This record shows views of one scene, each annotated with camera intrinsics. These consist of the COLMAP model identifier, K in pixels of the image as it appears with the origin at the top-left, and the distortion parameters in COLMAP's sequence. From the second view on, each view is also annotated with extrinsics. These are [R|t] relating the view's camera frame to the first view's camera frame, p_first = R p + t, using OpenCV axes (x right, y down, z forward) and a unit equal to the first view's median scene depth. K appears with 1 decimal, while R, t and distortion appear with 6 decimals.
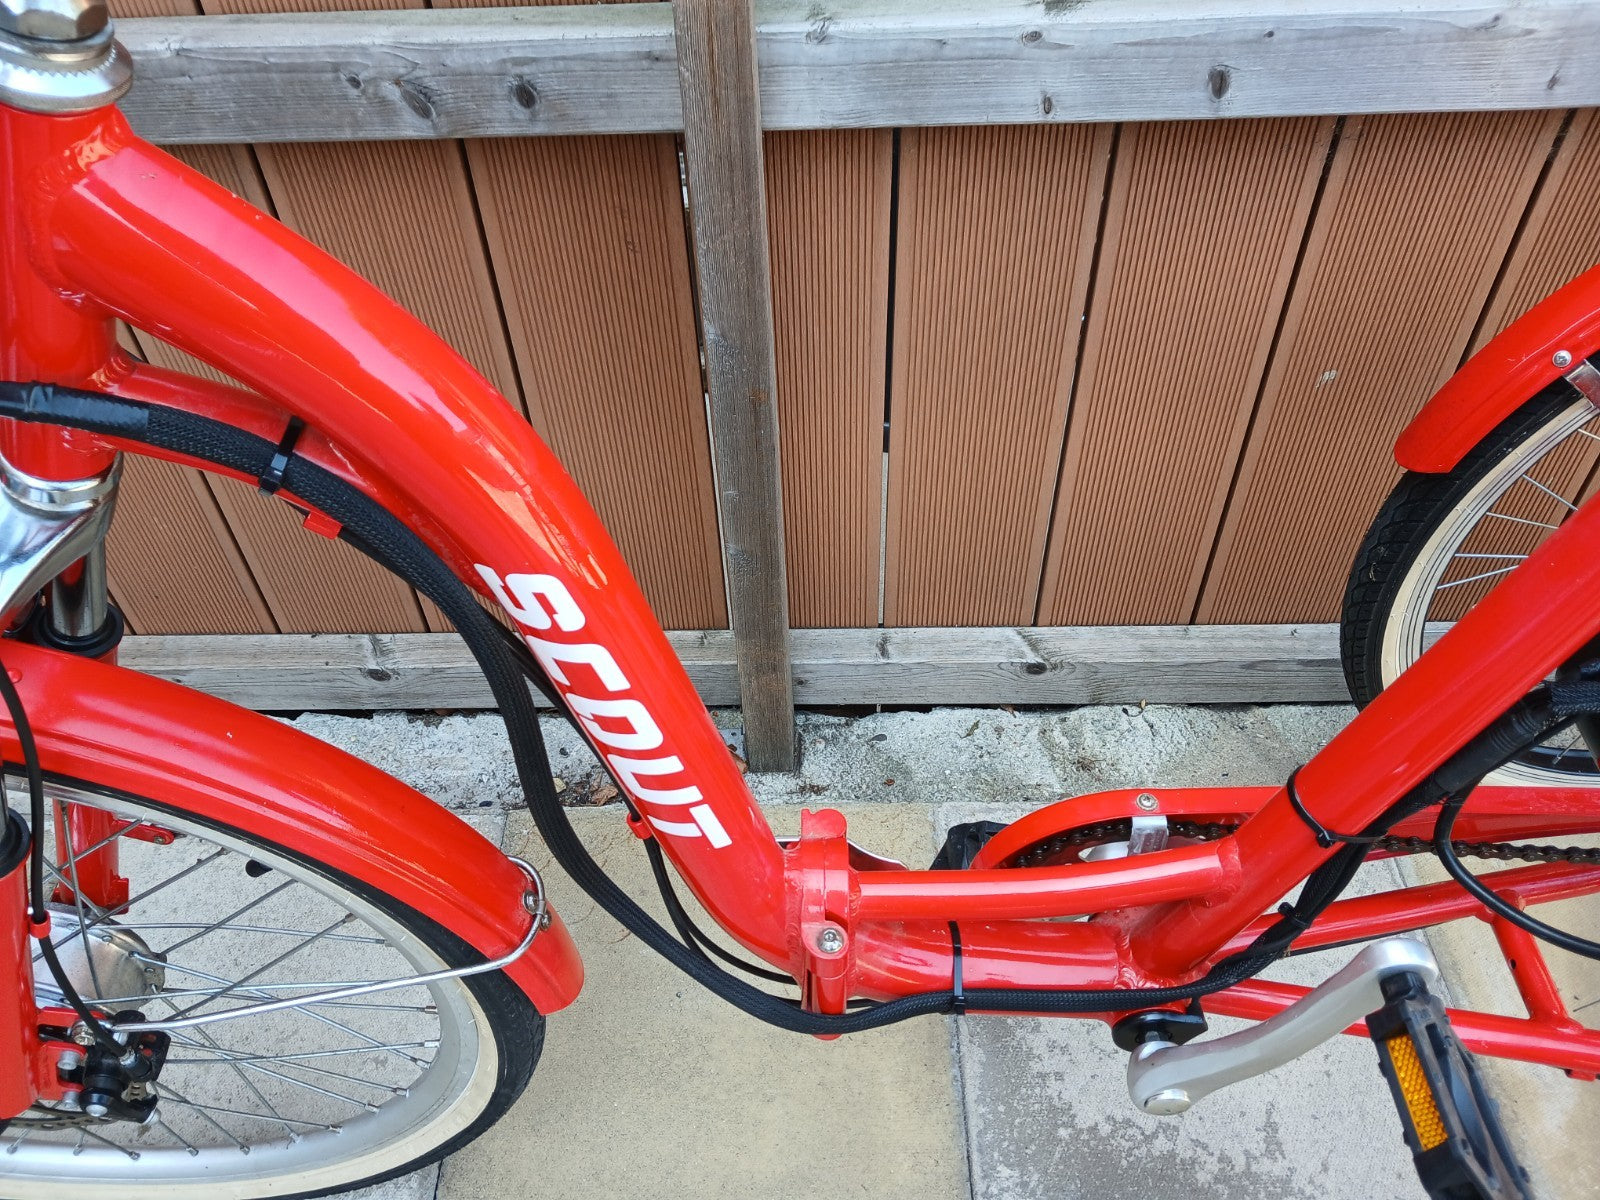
lens RADIAL K [[1253.8, 0, 774.7], [0, 1253.8, 577.4], [0, 0, 1]] dist [0.026340, -0.045684]
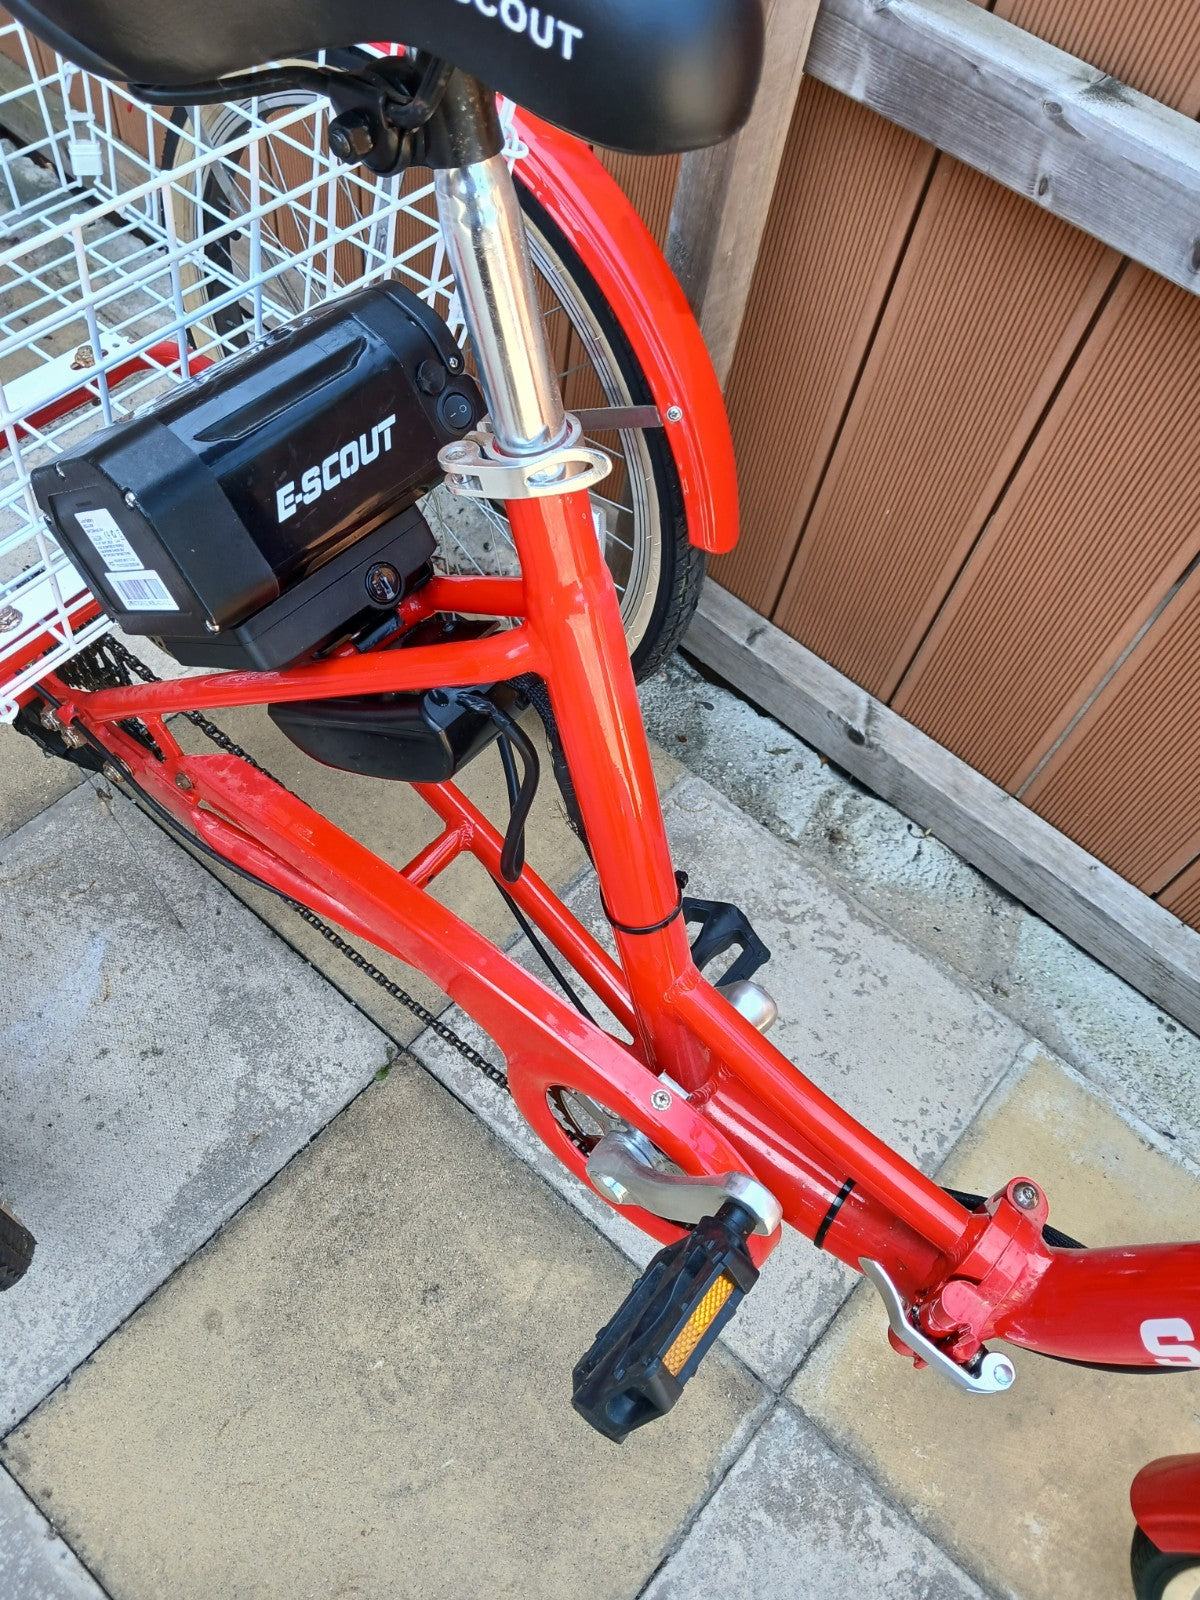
lens RADIAL K [[1253.8, 0, 611.7], [0, 1253.8, 776.6], [0, 0, 1]] dist [0.026340, -0.045684]
pose [[0.753839, 0.615415, -0.230200, 0.480908], [-0.566148, 0.786178, 0.247792, -0.067188], [0.333473, -0.056468, 0.941067, -0.063265]]
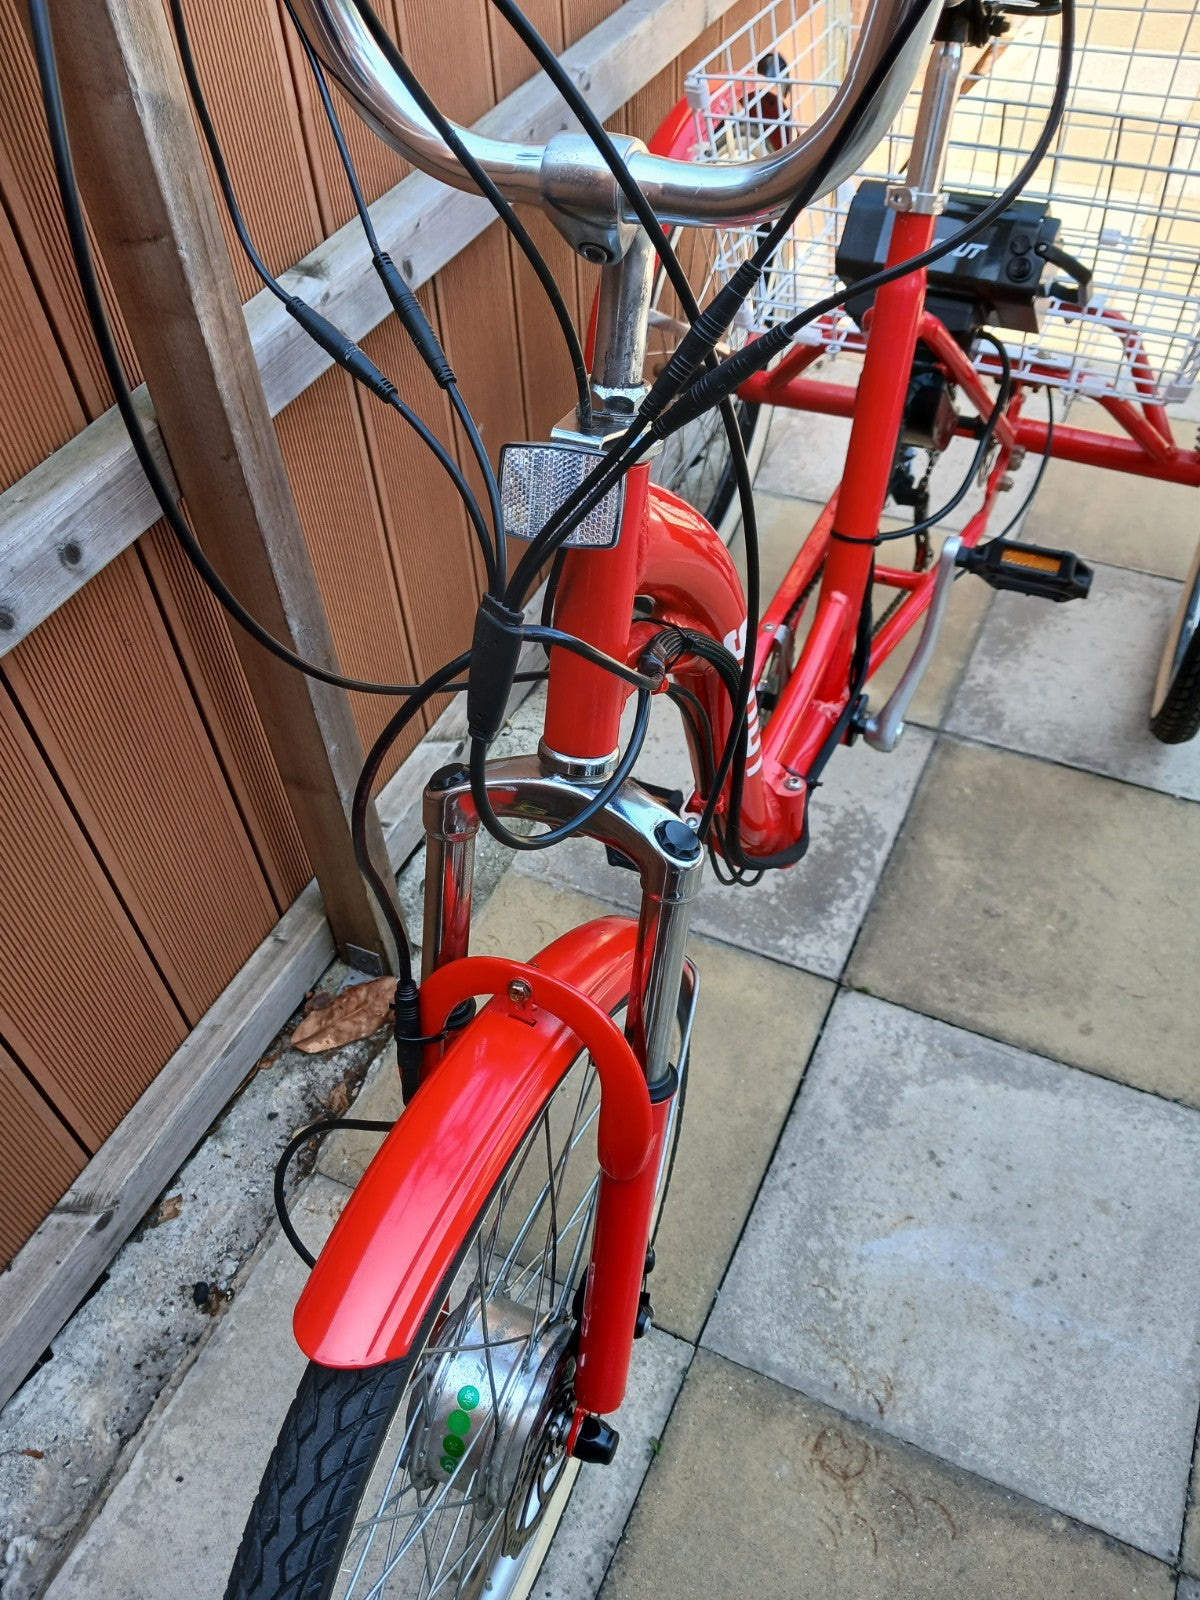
lens RADIAL K [[1260.1, 0, 587.0], [0, 1260.1, 788.9], [0, 0, 1]] dist [0.012590, -0.033287]
pose [[0.420012, -0.669085, 0.613120, -0.823971], [0.673848, 0.682465, 0.283146, -0.260157], [-0.607881, 0.294224, 0.737504, 0.001171]]
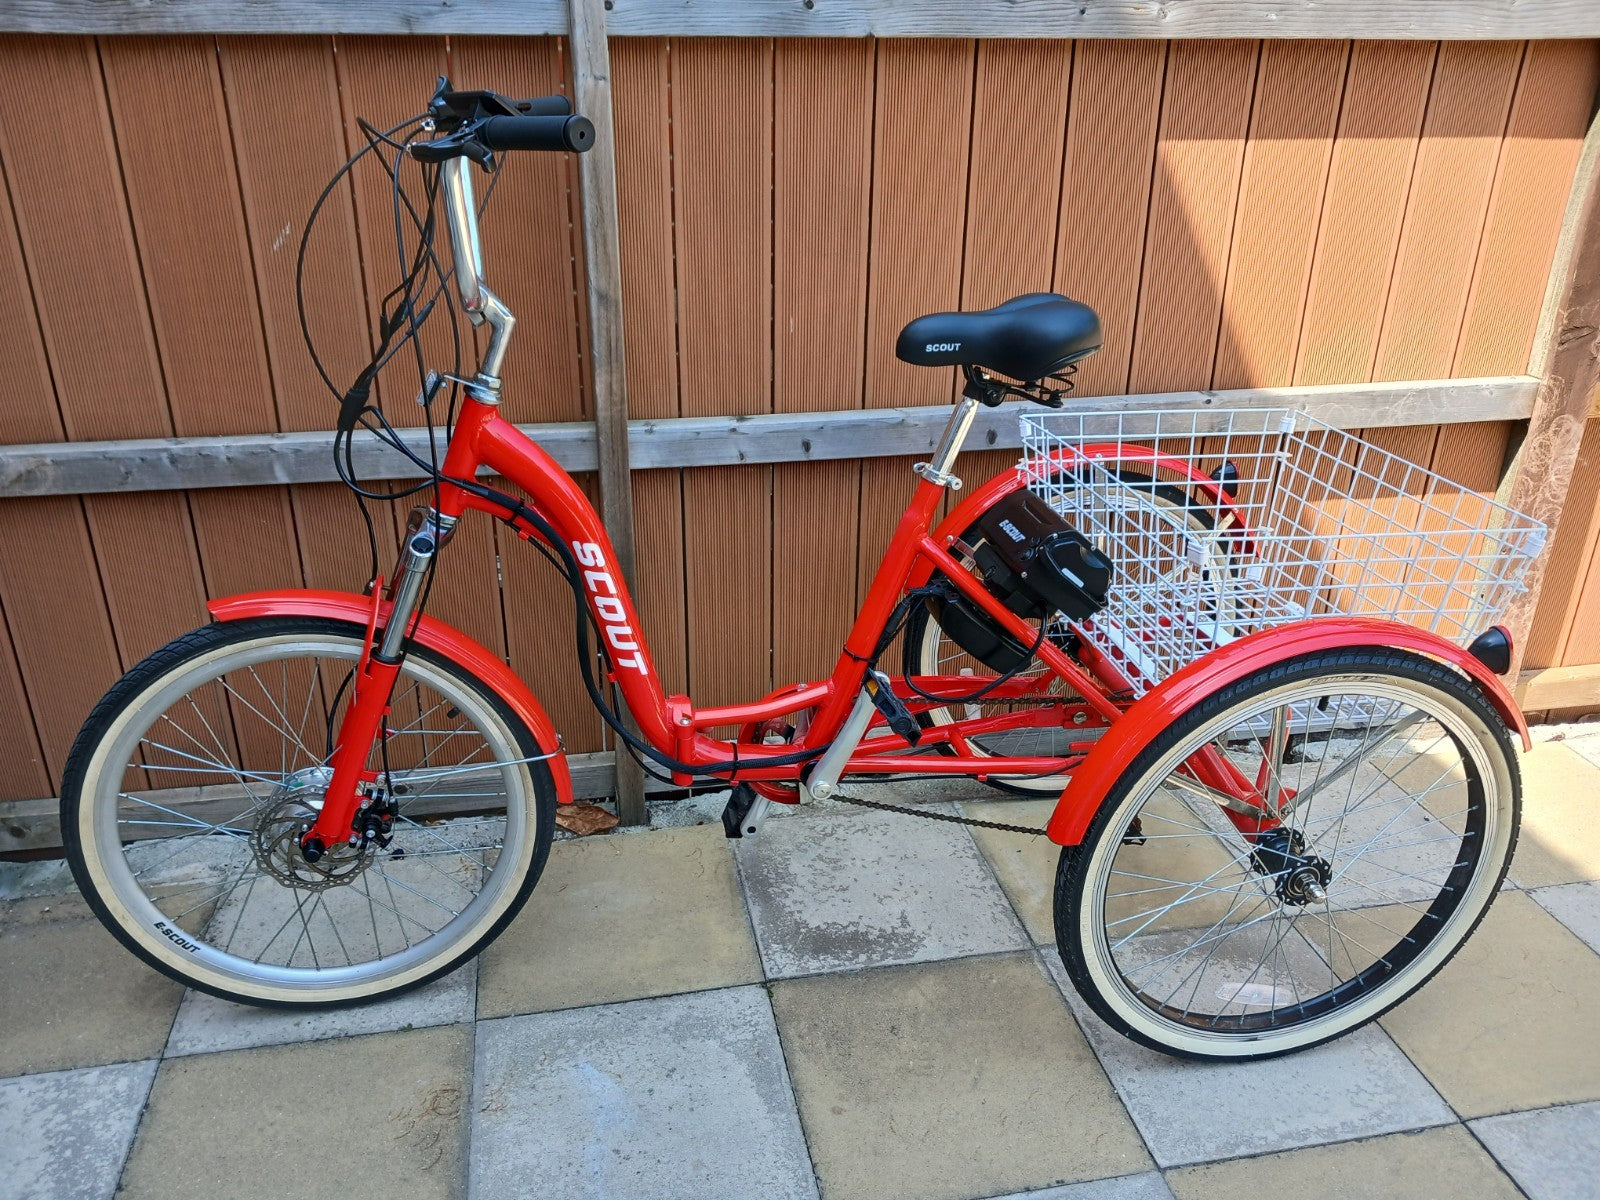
lens RADIAL K [[1260.1, 0, 777.9], [0, 1260.1, 598.8], [0, 0, 1]] dist [0.012590, -0.033287]
pose [[0.980541, -0.037229, 0.192754, -0.208166], [0.106170, 0.926444, -0.361151, 0.810415], [-0.165130, 0.374588, 0.912368, -1.205219]]
